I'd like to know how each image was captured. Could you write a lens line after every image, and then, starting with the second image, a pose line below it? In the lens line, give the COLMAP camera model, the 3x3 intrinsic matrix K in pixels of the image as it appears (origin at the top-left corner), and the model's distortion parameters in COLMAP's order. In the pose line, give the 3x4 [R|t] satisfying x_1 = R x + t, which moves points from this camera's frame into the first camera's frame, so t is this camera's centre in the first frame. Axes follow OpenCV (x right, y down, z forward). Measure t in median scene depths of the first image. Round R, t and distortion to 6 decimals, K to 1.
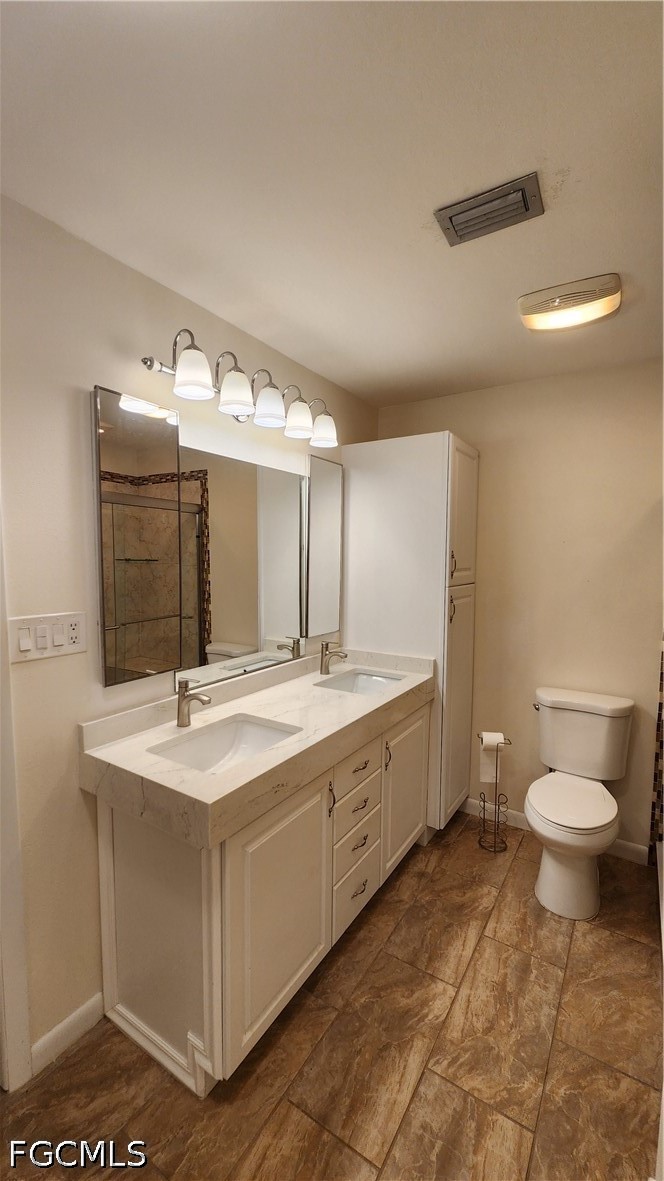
lens RADIAL K [[486.2, 0, 332.0], [0, 486.2, 590.5], [0, 0, 1]] dist [-0.002309, -0.000555]
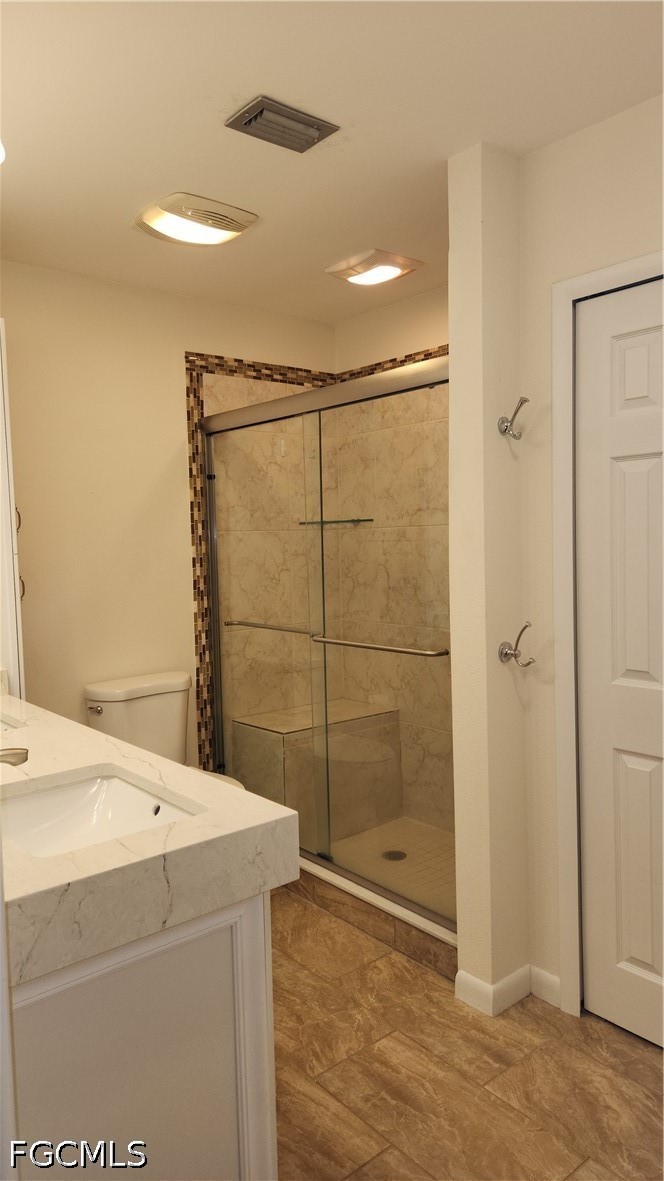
lens RADIAL K [[781.9, 0, 325.2], [0, 781.9, 593.5], [0, 0, 1]] dist [0.082907, -0.083034]
pose [[0.300738, -0.082503, 0.950132, -1.106016], [0.095709, 0.993833, 0.056004, 0.048475], [-0.948892, 0.074094, 0.306779, 0.492132]]
